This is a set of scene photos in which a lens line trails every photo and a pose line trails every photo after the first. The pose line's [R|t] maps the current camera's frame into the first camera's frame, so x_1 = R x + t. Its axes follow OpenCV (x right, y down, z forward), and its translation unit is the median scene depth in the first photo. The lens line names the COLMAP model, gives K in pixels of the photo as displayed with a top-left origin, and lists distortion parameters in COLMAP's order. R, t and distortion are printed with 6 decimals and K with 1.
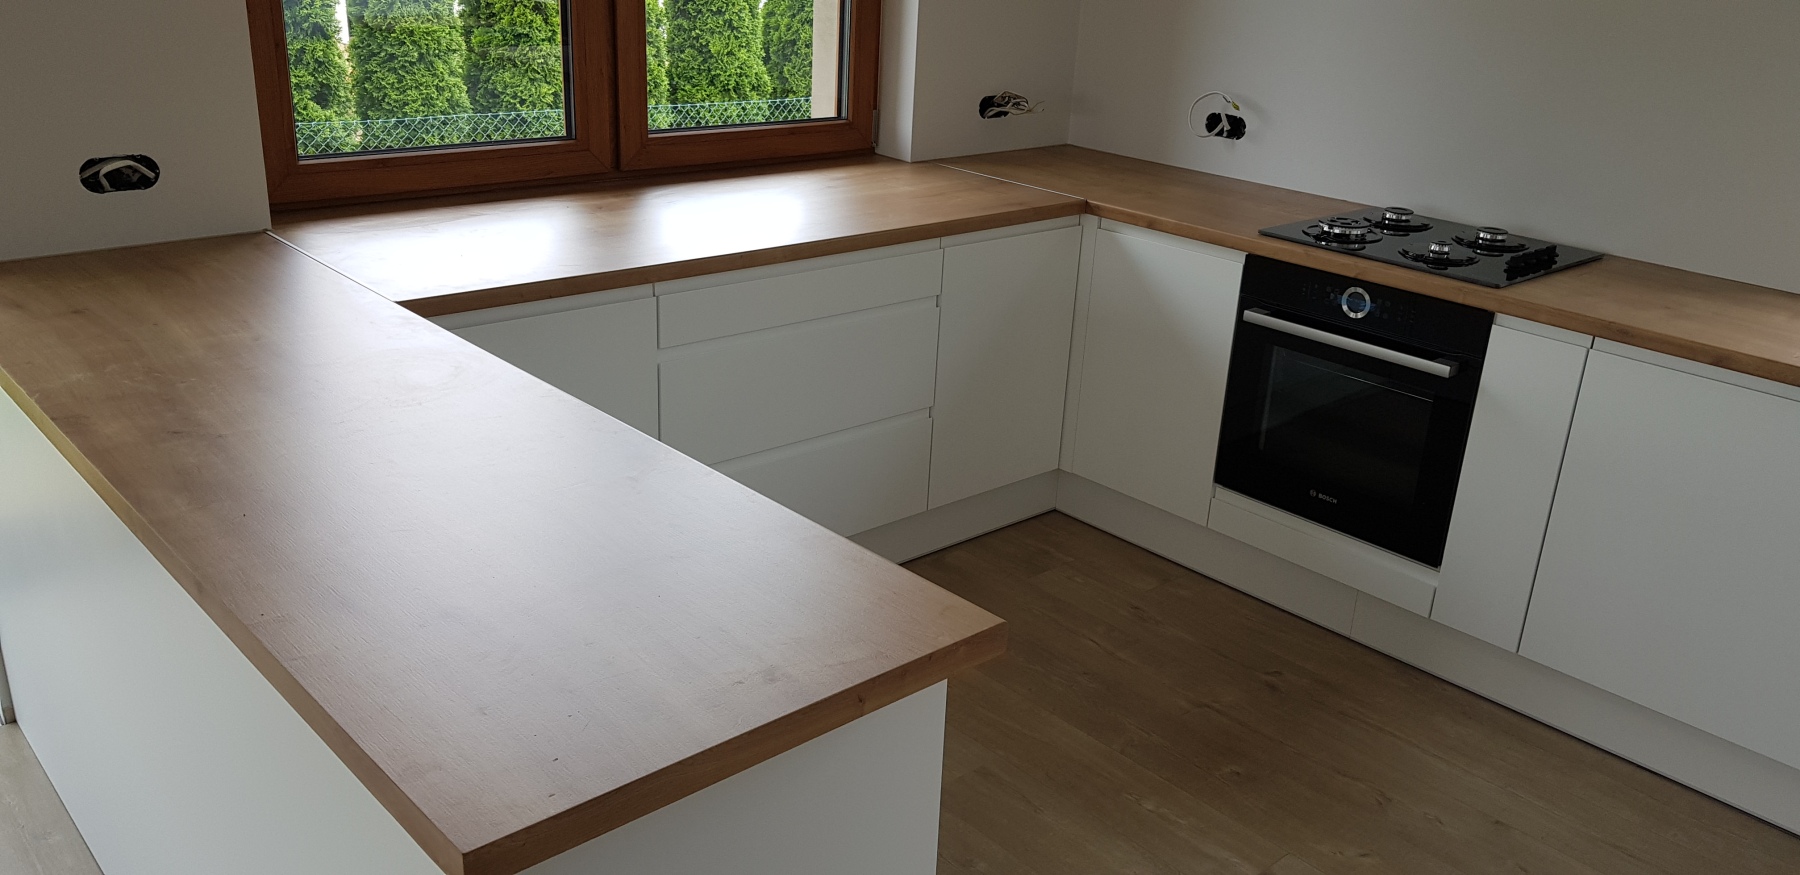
lens RADIAL K [[1385.9, 0, 900.0], [0, 1385.9, 437.5], [0, 0, 1]] dist [0.107202, -0.182106]
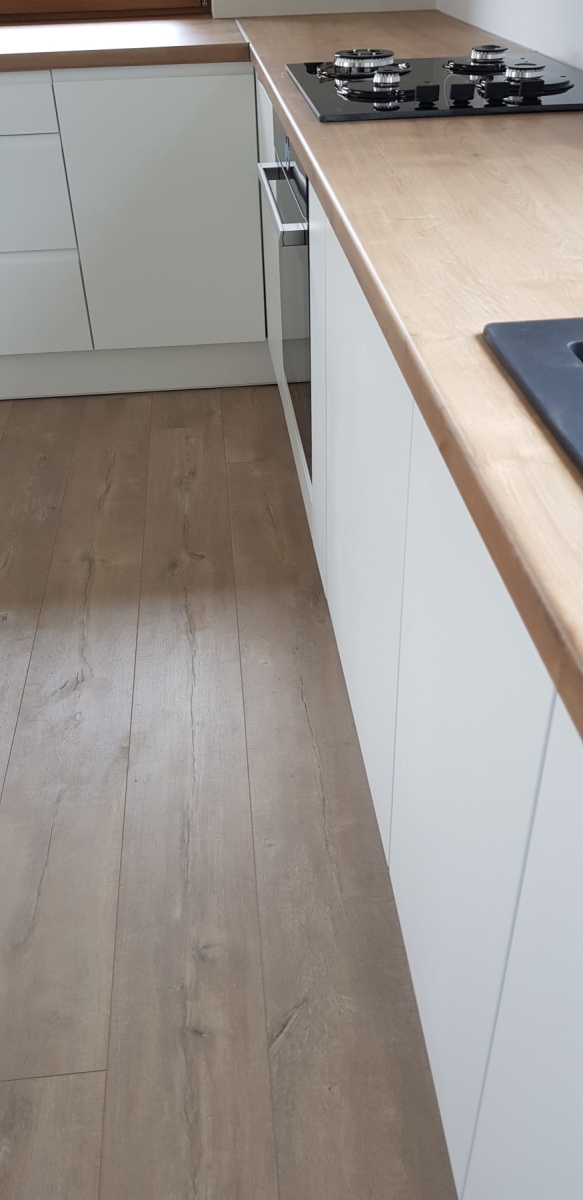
lens RADIAL K [[923.9, 0, 306.9], [0, 923.9, 587.2], [0, 0, 1]] dist [0.107202, -0.182106]
pose [[0.800939, 0.292782, -0.522279, 0.658982], [-0.152400, 0.943247, 0.295058, -0.017516], [0.579026, -0.156728, 0.800104, 0.495177]]
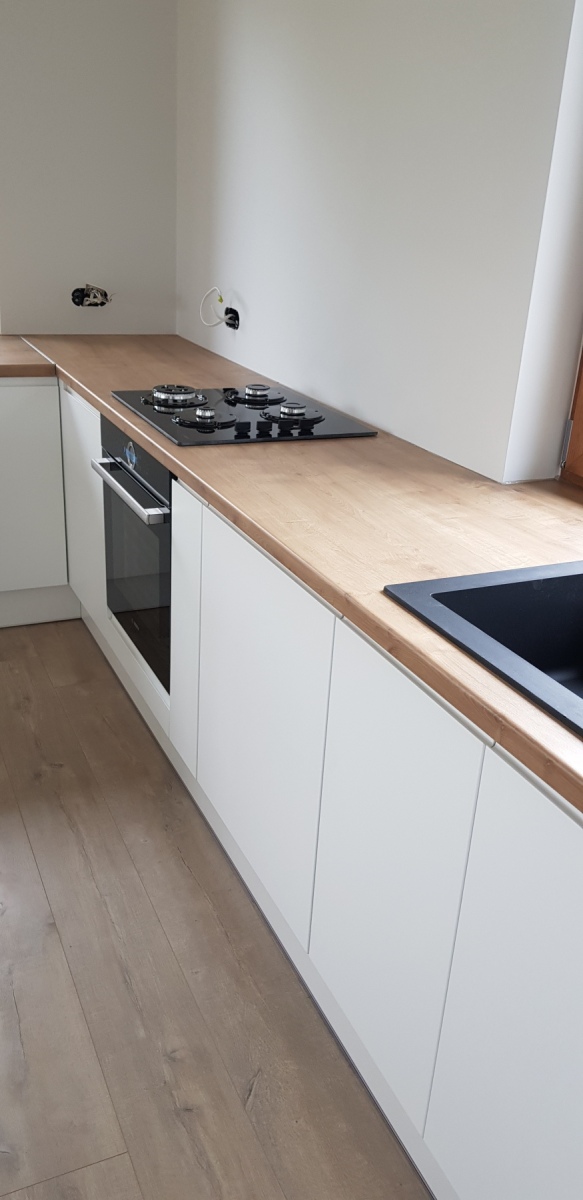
lens RADIAL K [[924.7, 0, 291.5], [0, 924.7, 600.0], [0, 0, 1]] dist [0.092700, -0.133804]
pose [[0.951244, 0.120044, -0.284122, 0.640230], [-0.113939, 0.992762, 0.037980, -0.022170], [0.286625, -0.003755, 0.958036, 0.295138]]
